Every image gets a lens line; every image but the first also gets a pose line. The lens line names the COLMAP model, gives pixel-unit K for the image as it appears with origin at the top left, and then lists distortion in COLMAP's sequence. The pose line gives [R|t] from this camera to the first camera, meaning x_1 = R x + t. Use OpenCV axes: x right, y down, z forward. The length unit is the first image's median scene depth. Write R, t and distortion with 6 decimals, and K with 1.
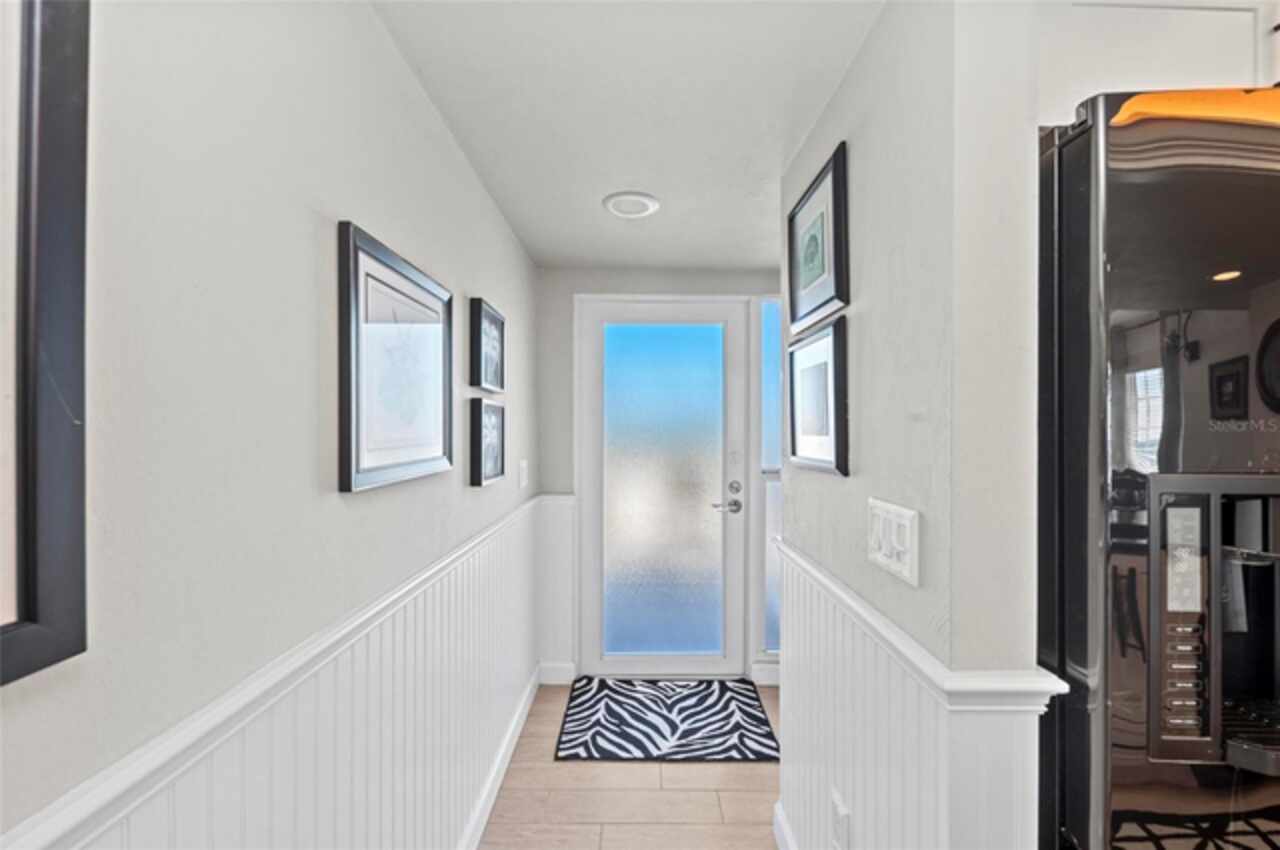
lens RADIAL K [[495.4, 0, 637.3], [0, 495.4, 421.4], [0, 0, 1]] dist [0.000993, 0.000017]
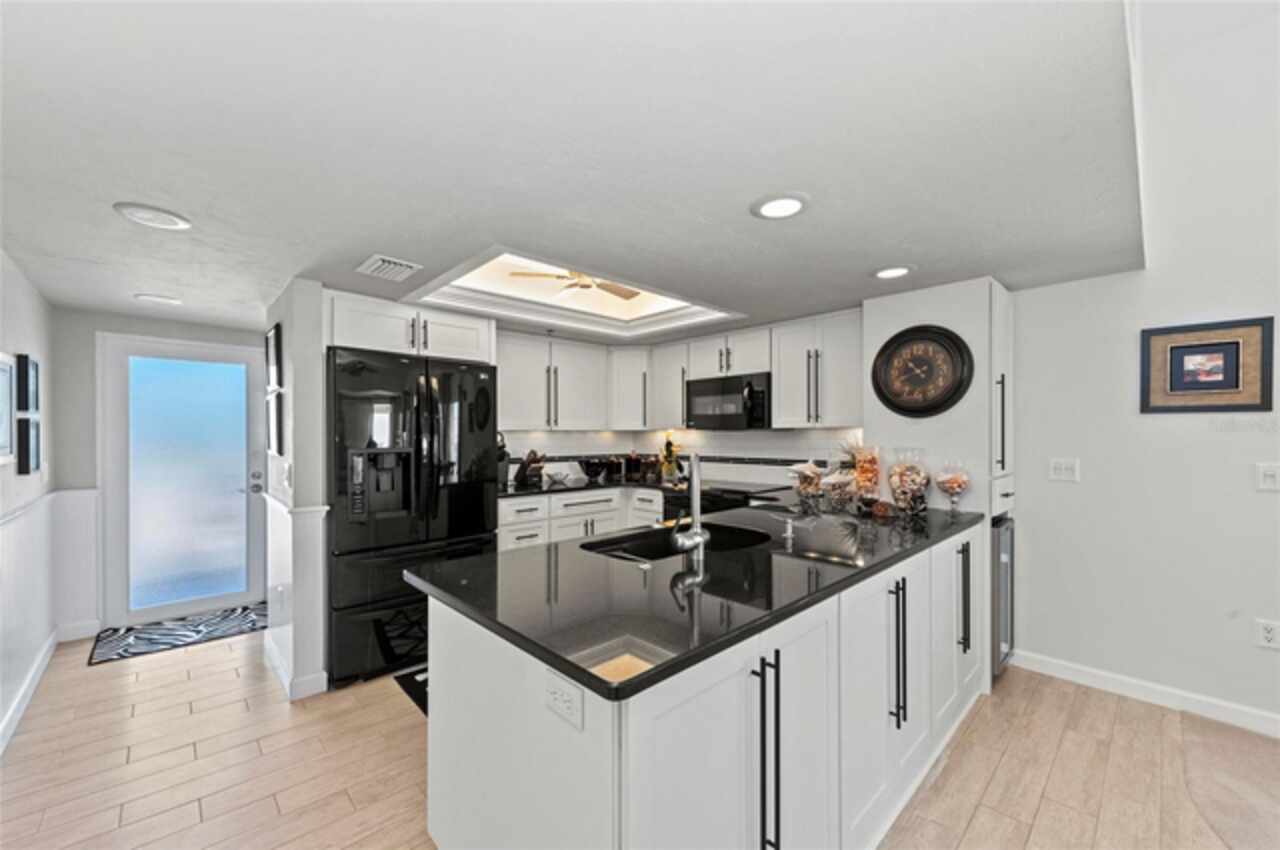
lens RADIAL K [[480.5, 0, 622.3], [0, 480.5, 430.5], [0, 0, 1]] dist [-0.000255, -0.000144]
pose [[0.722132, -0.003763, 0.691745, -0.006013], [0.000905, 0.999989, 0.004495, -0.007962], [-0.691754, -0.002621, 0.722128, -0.866150]]
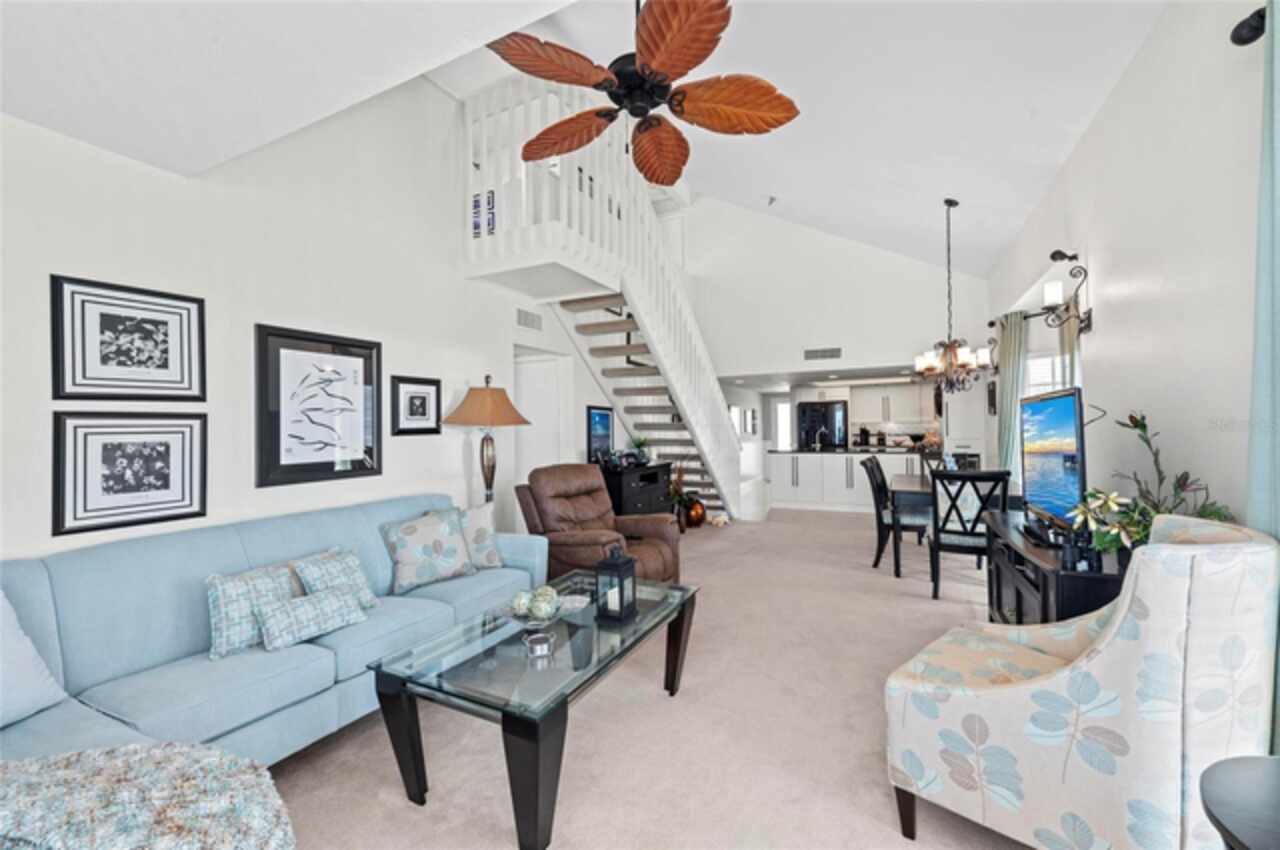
lens RADIAL K [[495.4, 0, 637.3], [0, 495.4, 421.4], [0, 0, 1]] dist [0.000993, 0.000017]
pose [[0.884380, -0.025990, -0.466043, 1.082491], [0.025825, 0.999644, -0.006741, -0.038249], [0.466052, -0.006074, 0.884736, -4.308148]]
